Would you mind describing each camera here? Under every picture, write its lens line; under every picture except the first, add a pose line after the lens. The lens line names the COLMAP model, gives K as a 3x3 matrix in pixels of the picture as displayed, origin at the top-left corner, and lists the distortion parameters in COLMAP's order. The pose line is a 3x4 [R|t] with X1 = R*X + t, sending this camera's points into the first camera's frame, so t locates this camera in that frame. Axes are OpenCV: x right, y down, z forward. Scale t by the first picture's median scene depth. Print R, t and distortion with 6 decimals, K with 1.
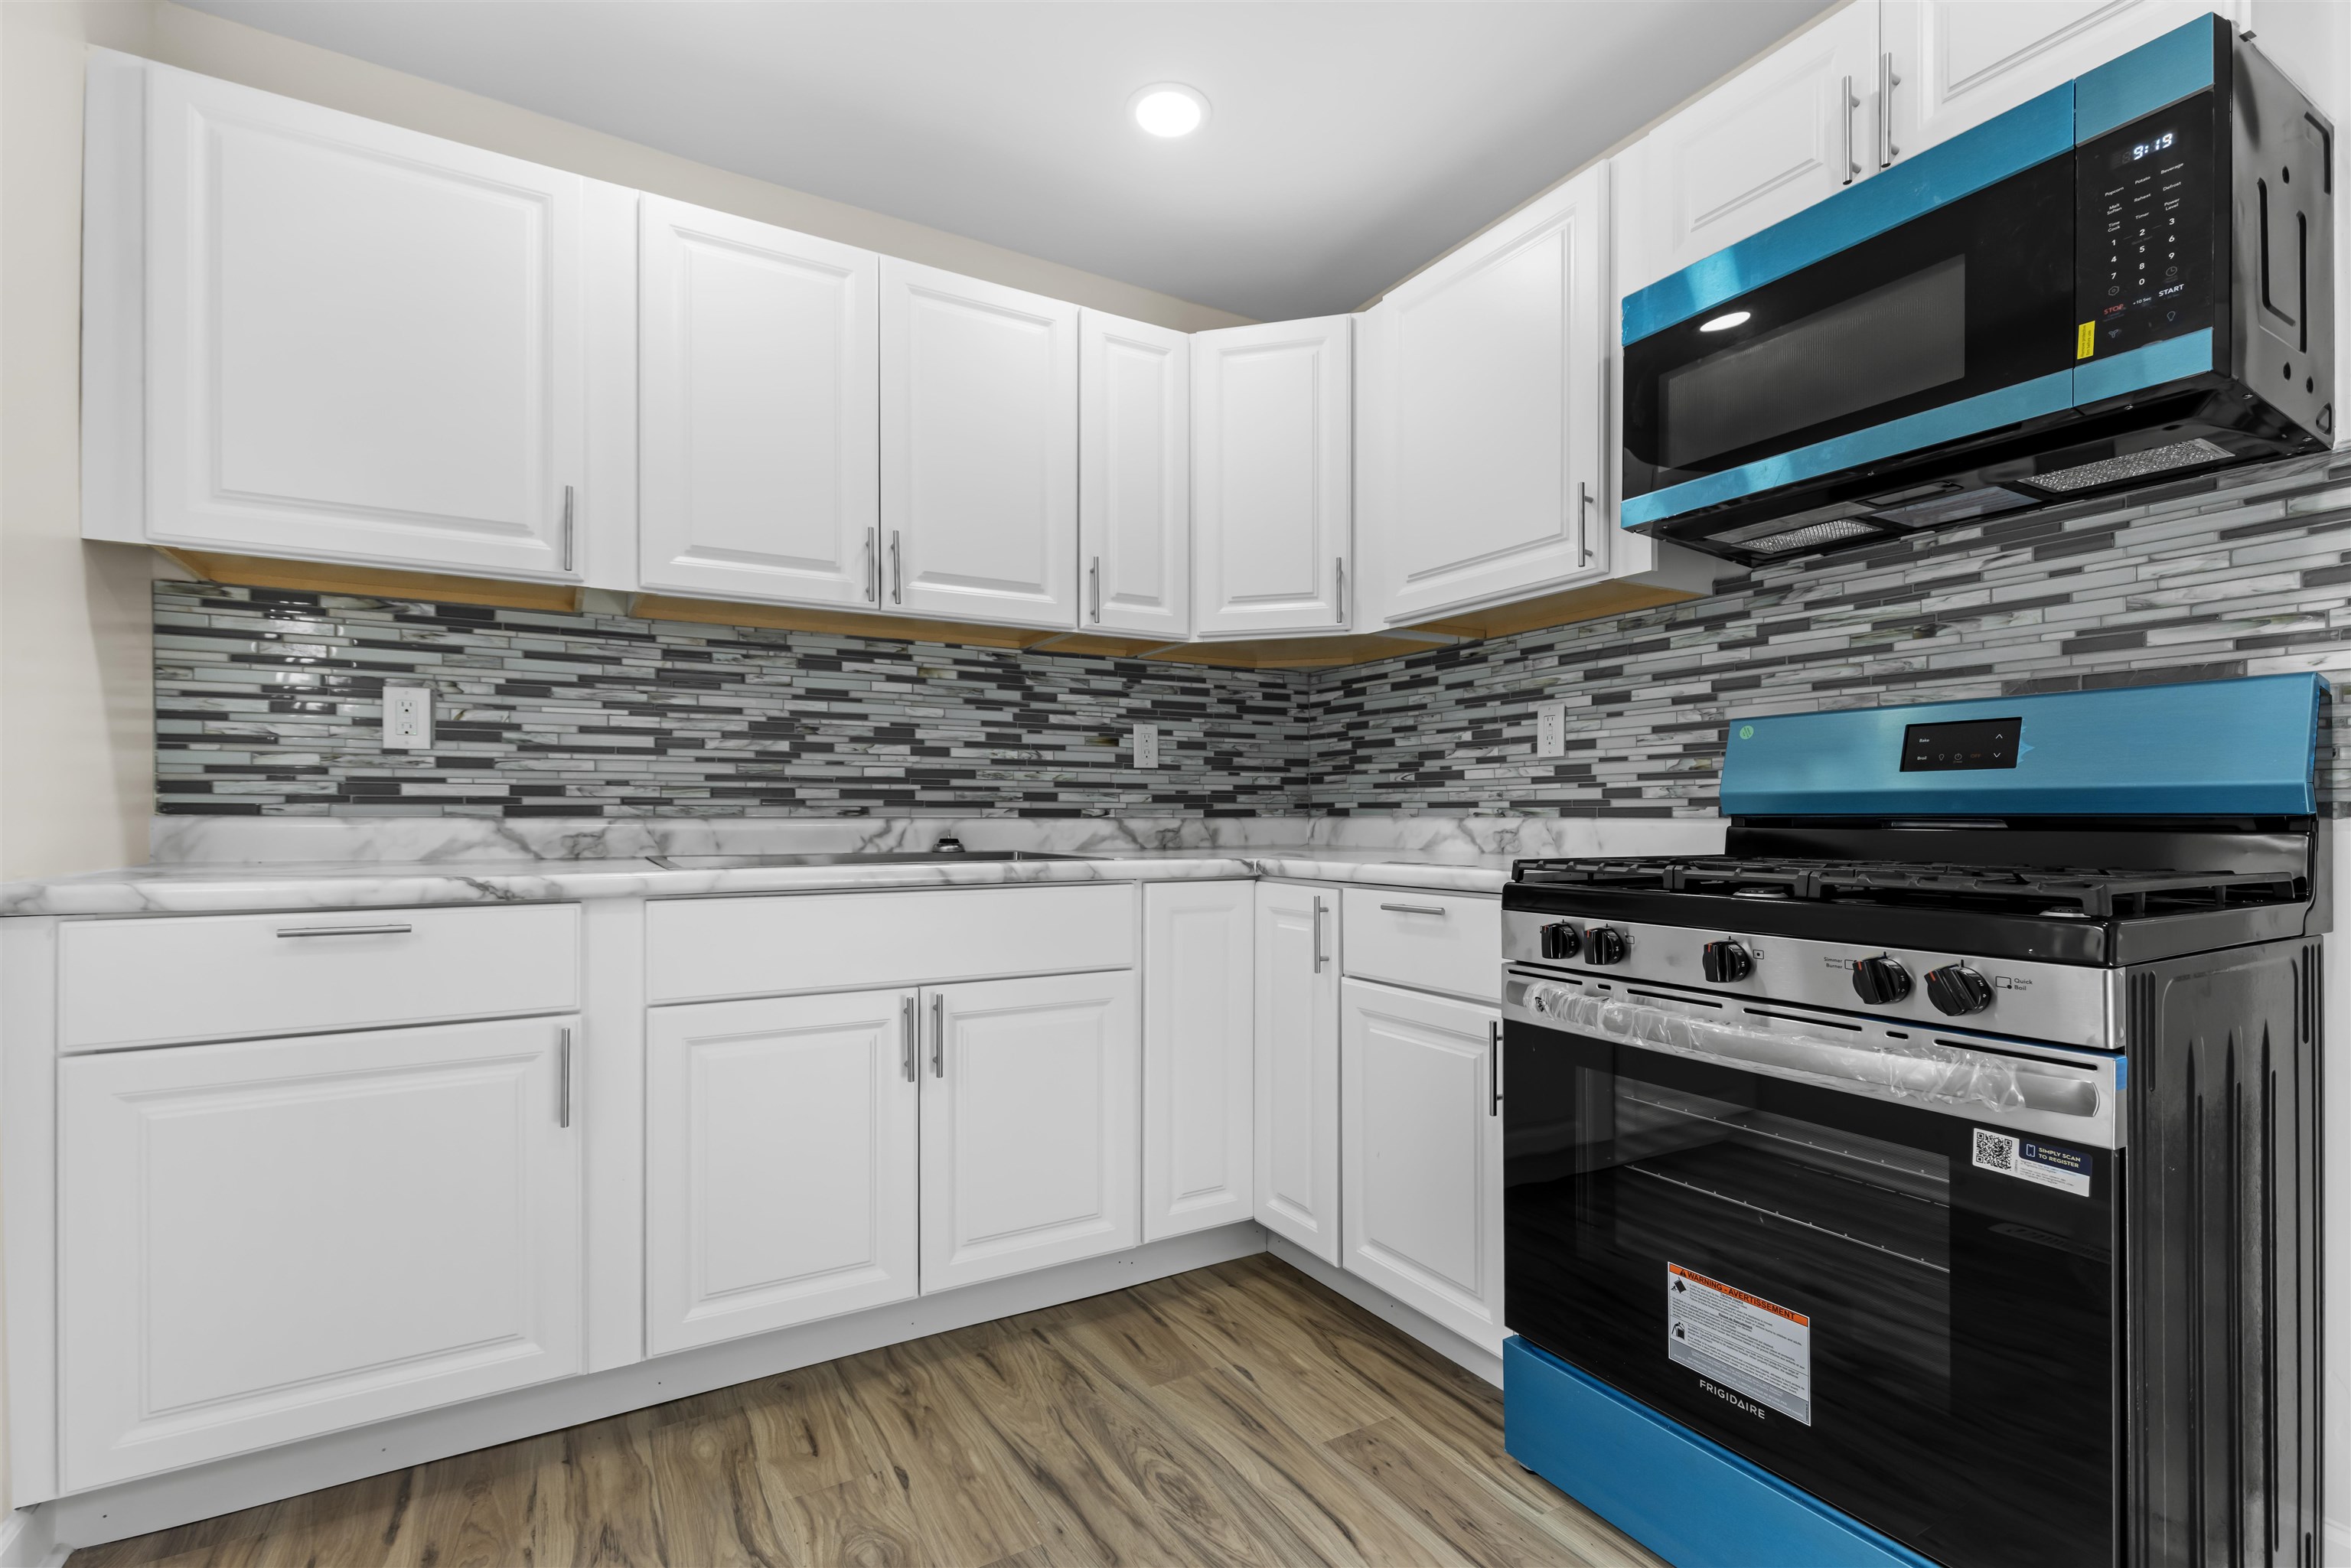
lens RADIAL K [[1067.9, 0, 1171.7], [0, 1067.9, 811.2], [0, 0, 1]] dist [0.000521, -0.000032]
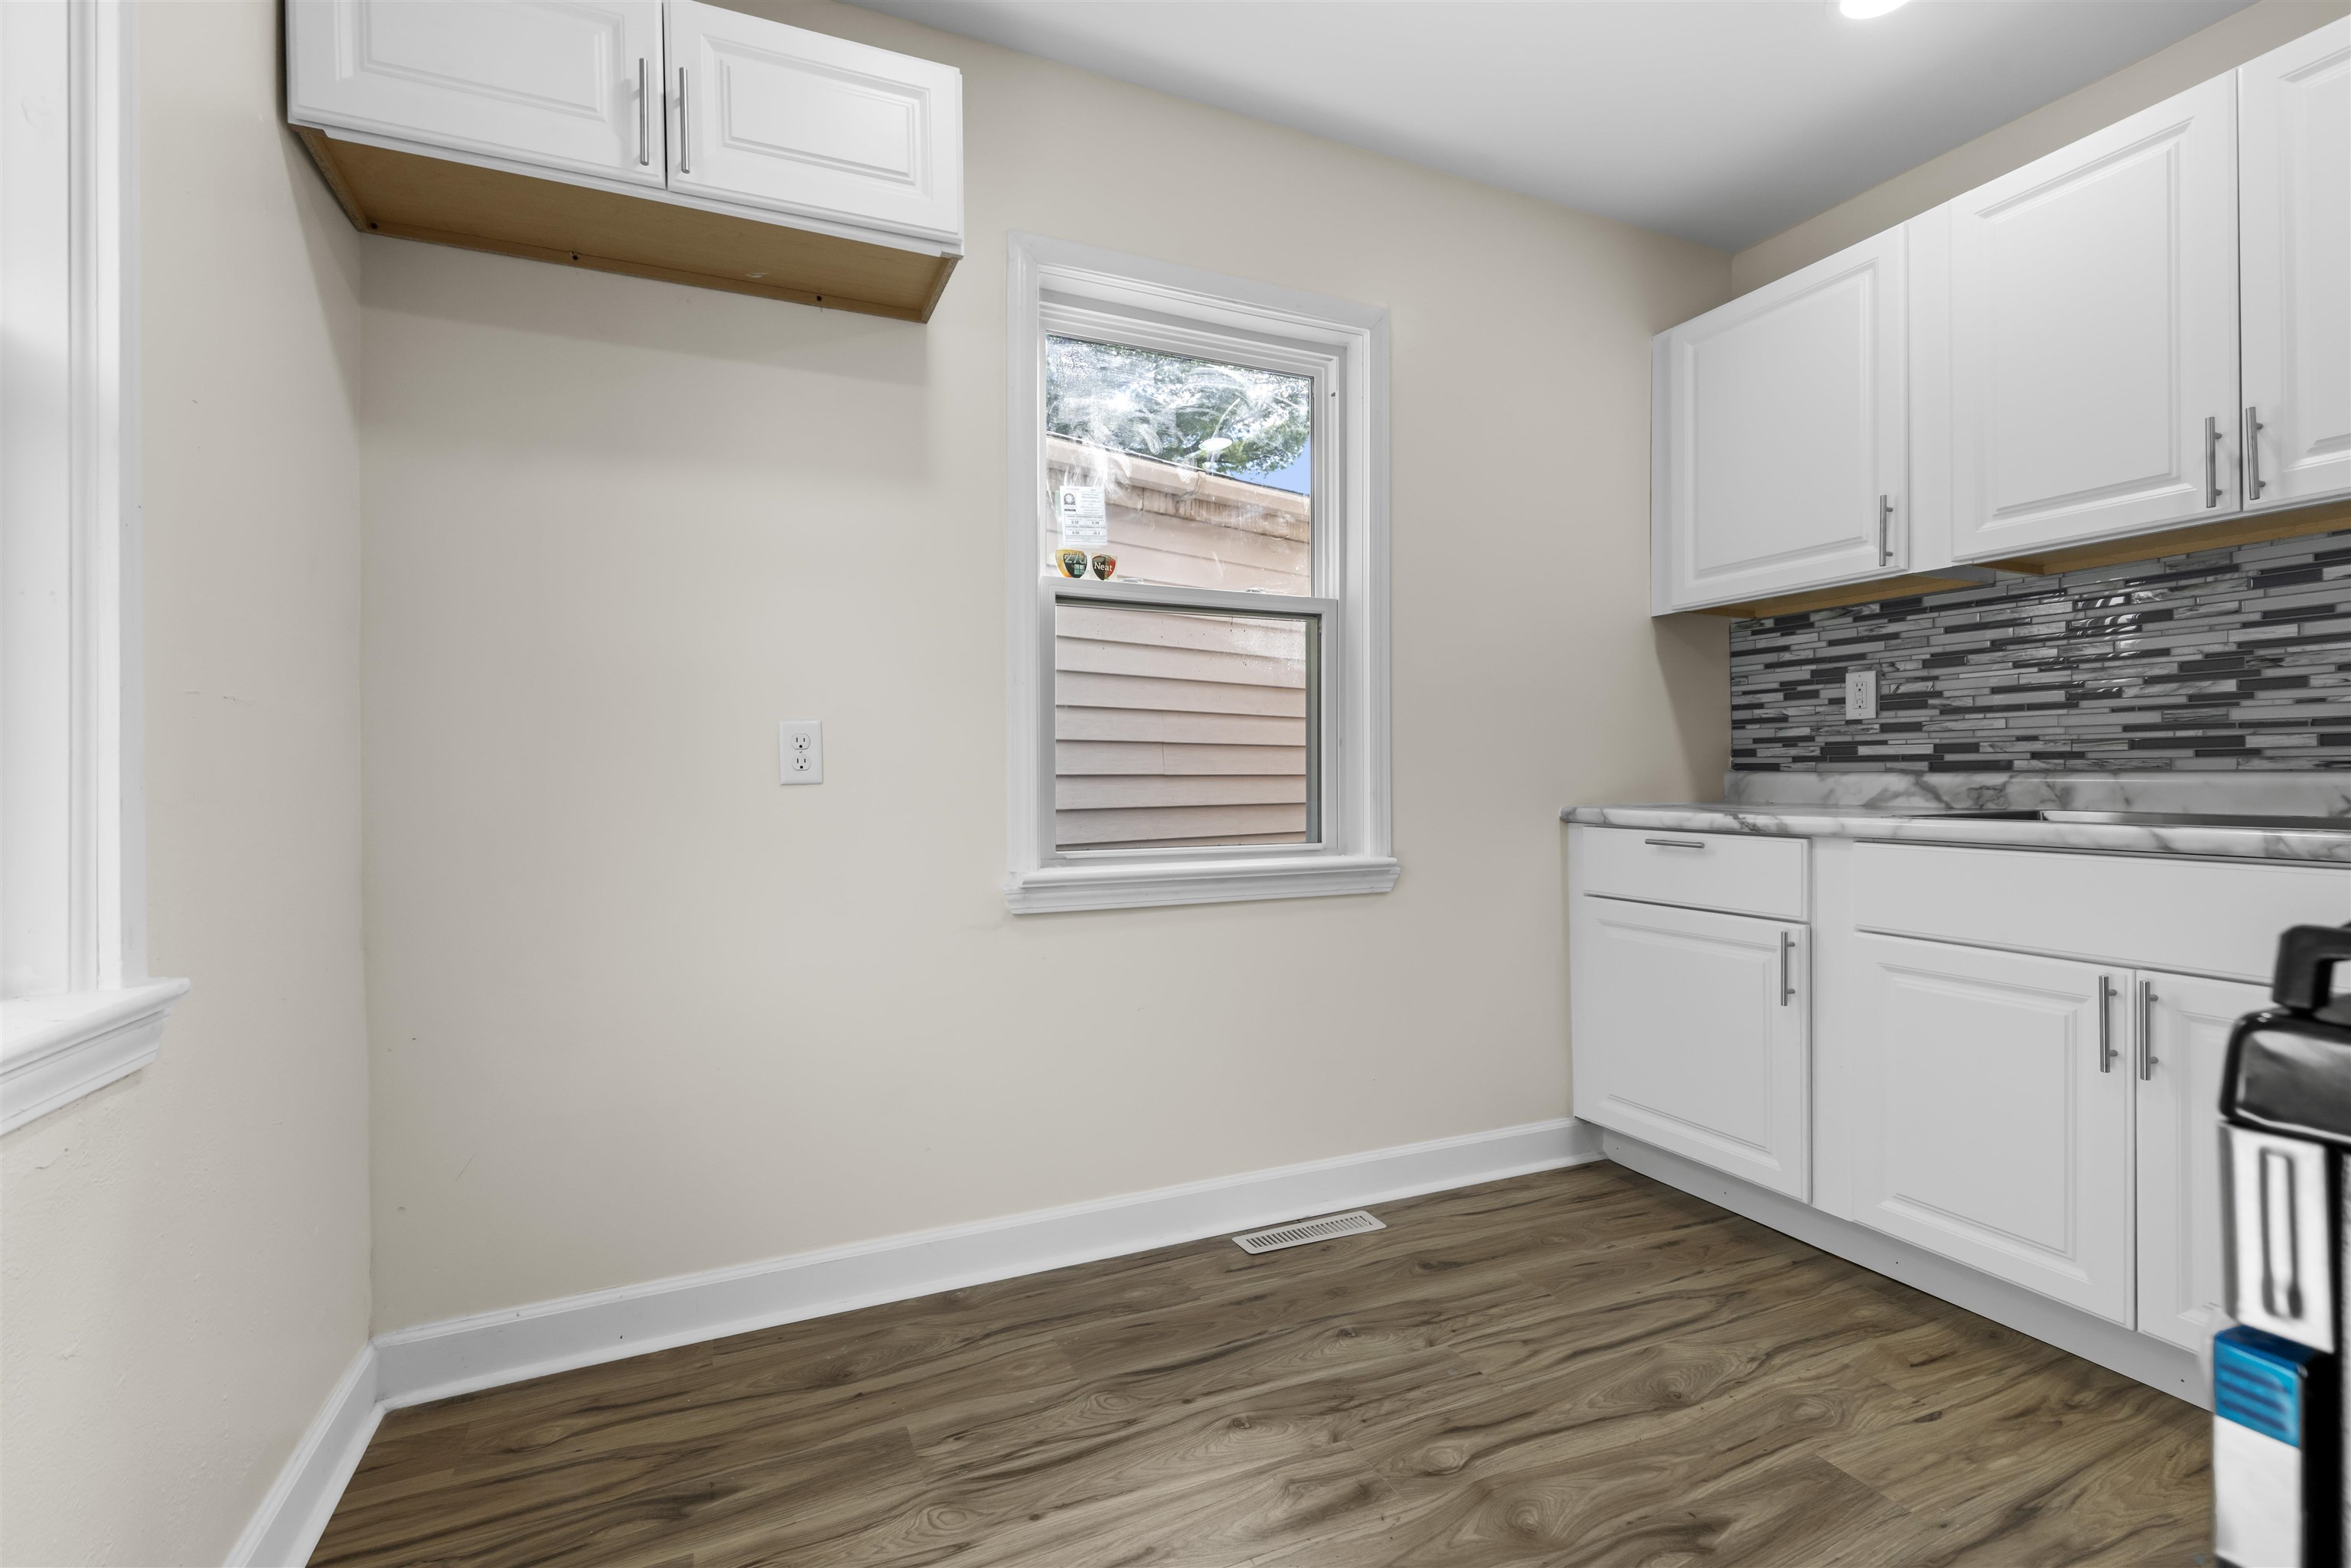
lens RADIAL K [[1067.9, 0, 1179.2], [0, 1067.9, 776.5], [0, 0, 1]] dist [0.000521, -0.000032]
pose [[-0.104921, 0.002406, -0.994478, 0.645894], [0.010096, 0.999948, 0.001354, 0.000987], [0.994429, -0.009898, -0.104940, 0.307392]]
